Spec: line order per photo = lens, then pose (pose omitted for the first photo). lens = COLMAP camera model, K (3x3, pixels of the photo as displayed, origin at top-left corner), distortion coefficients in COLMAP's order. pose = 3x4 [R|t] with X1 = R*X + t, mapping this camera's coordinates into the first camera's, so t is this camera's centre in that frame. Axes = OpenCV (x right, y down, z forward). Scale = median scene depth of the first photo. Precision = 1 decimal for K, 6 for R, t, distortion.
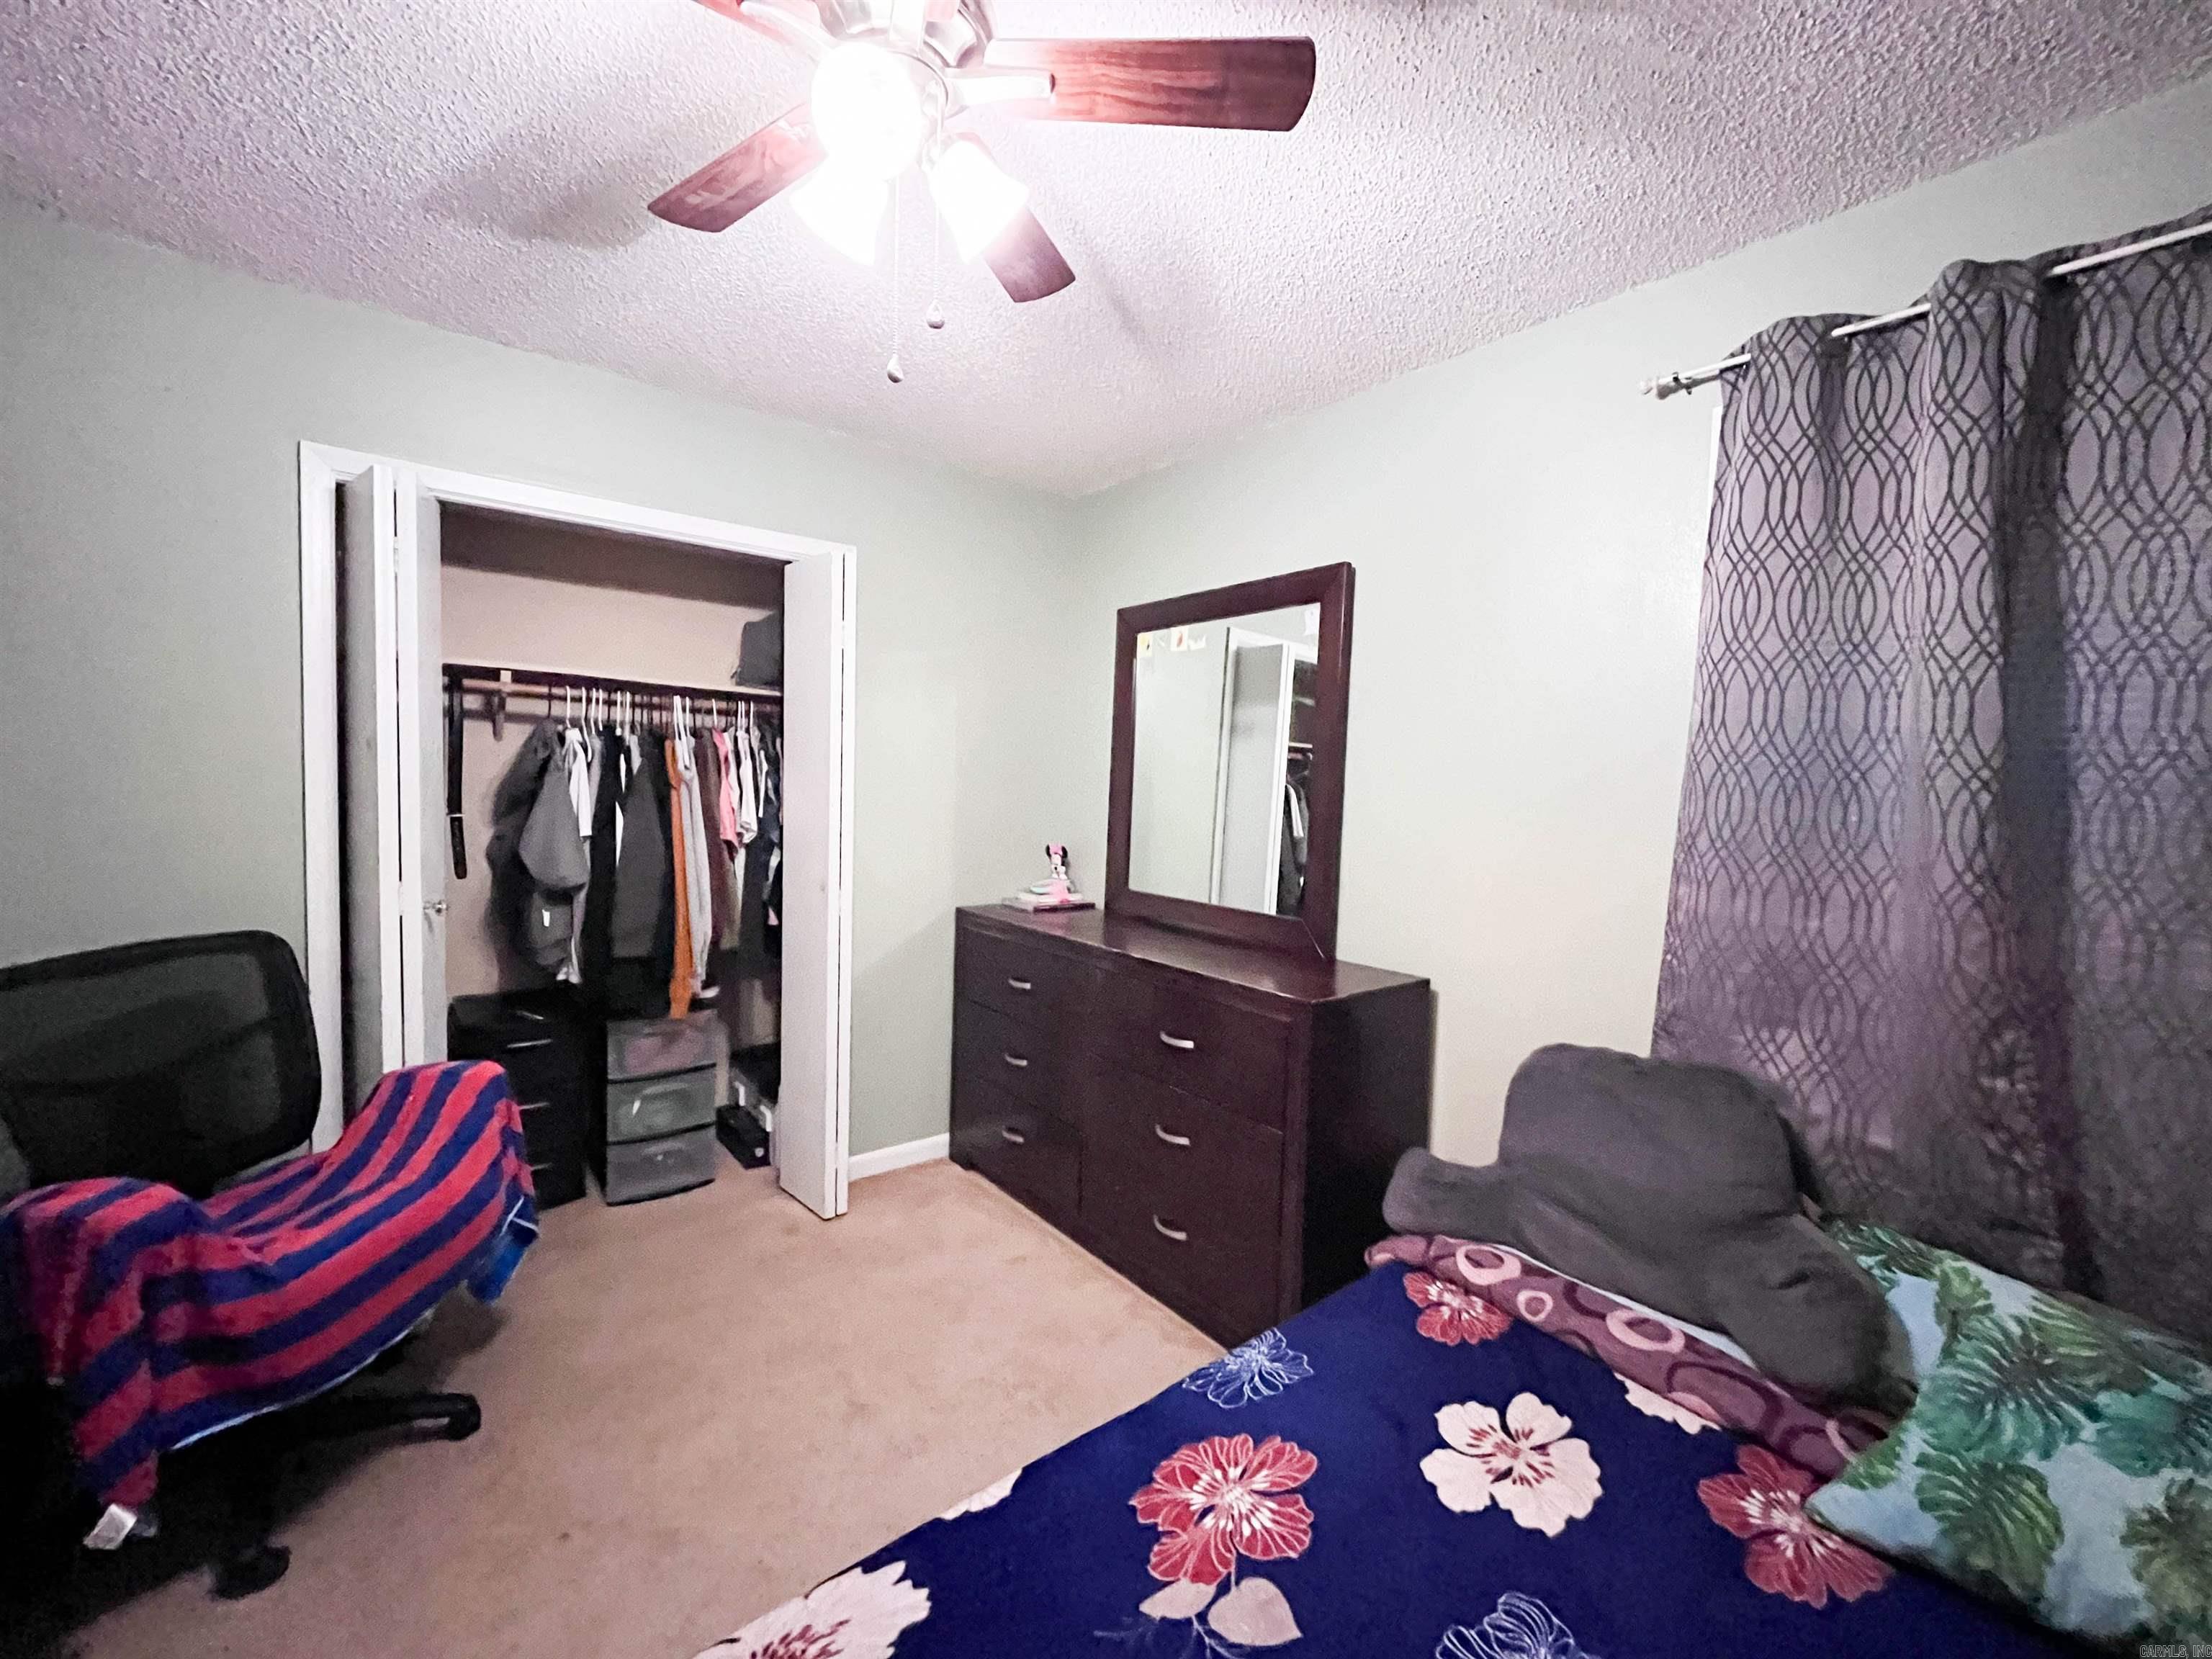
lens RADIAL K [[891.2, 0, 1101.5], [0, 891.2, 829.5], [0, 0, 1]] dist [-0.002727, 0.000339]
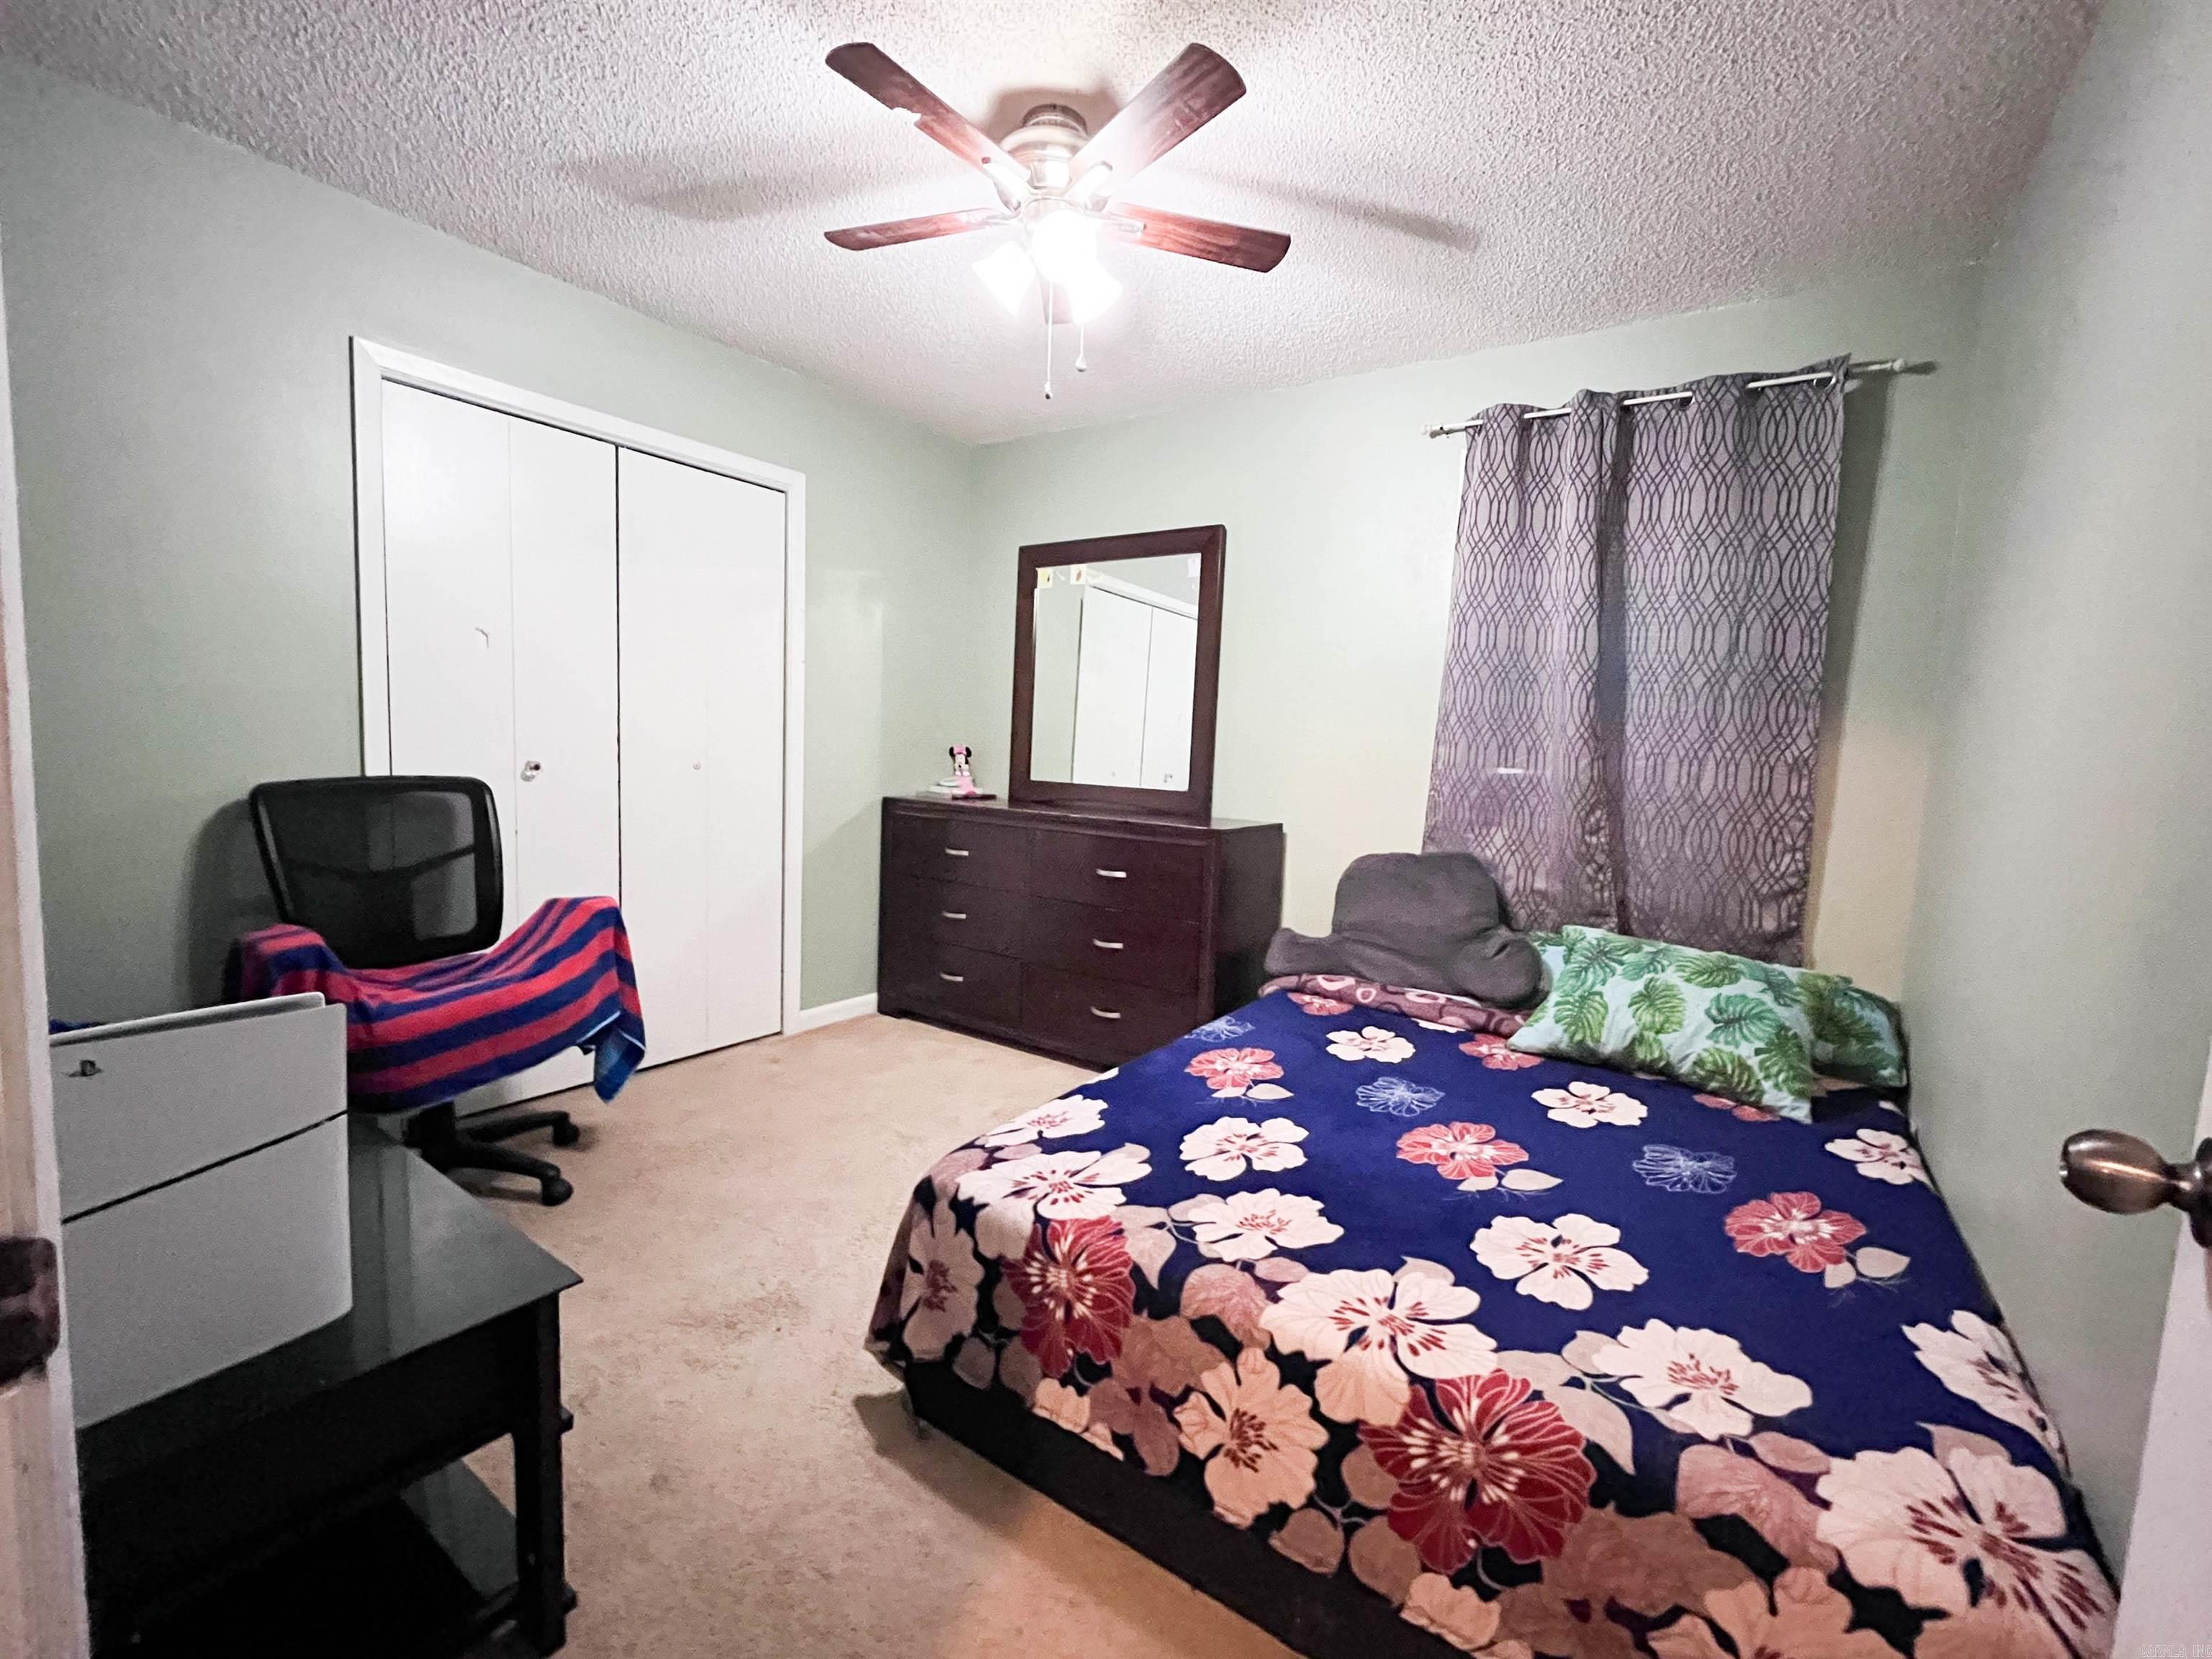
lens RADIAL K [[928.9, 0, 1130.9], [0, 928.9, 823.2], [0, 0, 1]] dist [-0.001151, 0.000167]
pose [[0.953080, -0.017028, 0.302239, -0.447009], [0.003762, 0.999006, 0.044421, 0.140126], [-0.302695, -0.041200, 0.952197, -0.497588]]
